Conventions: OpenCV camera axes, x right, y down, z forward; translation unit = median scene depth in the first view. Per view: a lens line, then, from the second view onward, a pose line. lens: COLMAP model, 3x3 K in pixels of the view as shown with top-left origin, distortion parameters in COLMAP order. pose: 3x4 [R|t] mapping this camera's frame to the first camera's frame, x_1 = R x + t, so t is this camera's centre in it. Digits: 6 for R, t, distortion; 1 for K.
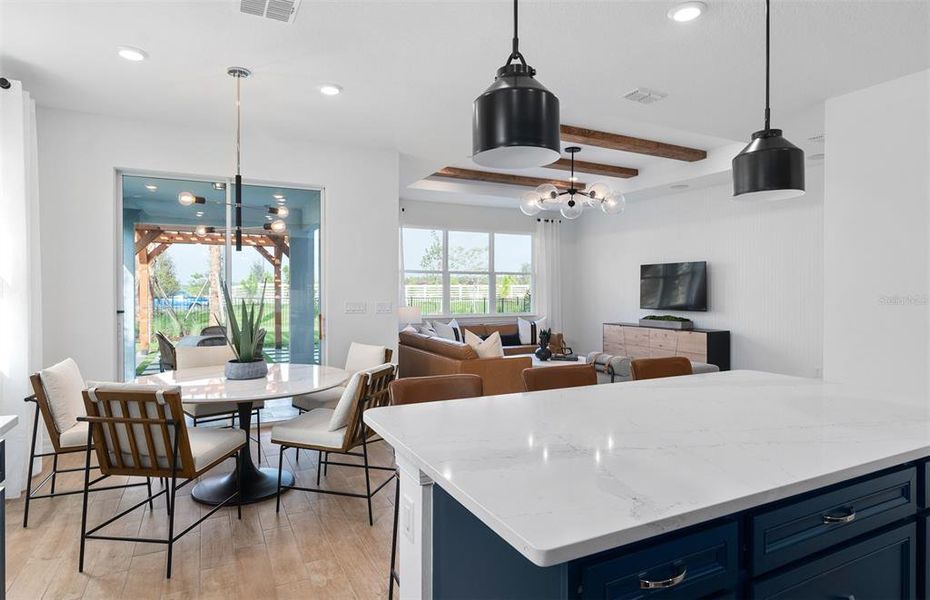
lens RADIAL K [[537.6, 0, 467.1], [0, 537.6, 289.2], [0, 0, 1]] dist [0.000675, 0.001358]
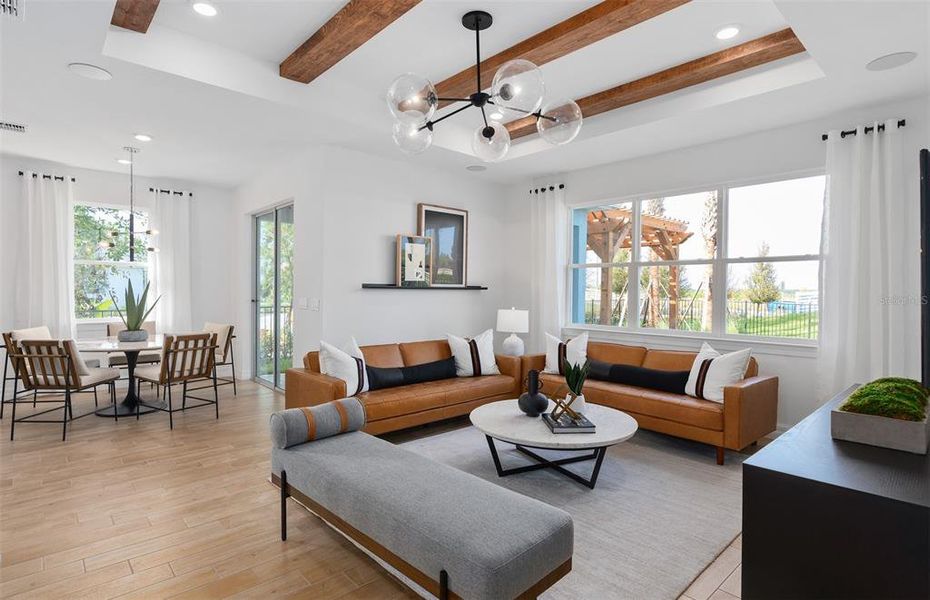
lens RADIAL K [[476.3, 0, 461.7], [0, 476.3, 298.4], [0, 0, 1]] dist [-0.001647, -0.000497]
pose [[0.255911, 0.018996, -0.966514, 0.581323], [-0.008851, 0.999811, 0.017307, 0.002924], [0.966660, 0.004126, 0.256030, 0.787467]]
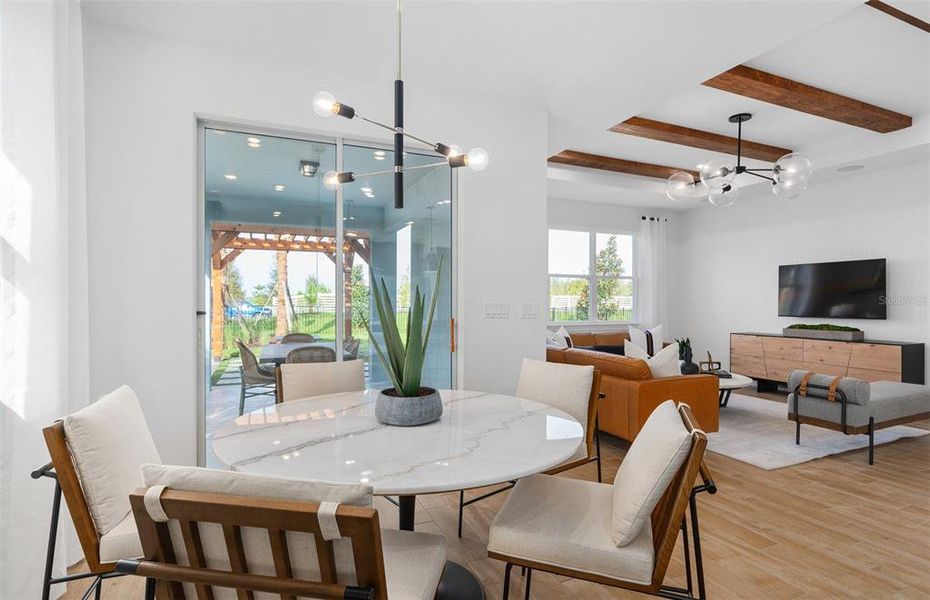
lens RADIAL K [[476.3, 0, 461.7], [0, 476.3, 298.4], [0, 0, 1]] dist [-0.001647, -0.000497]
pose [[0.998452, 0.002362, -0.055574, -0.166133], [-0.002760, 0.999971, -0.007074, 0.016657], [0.055556, 0.007216, 0.998430, 0.243245]]
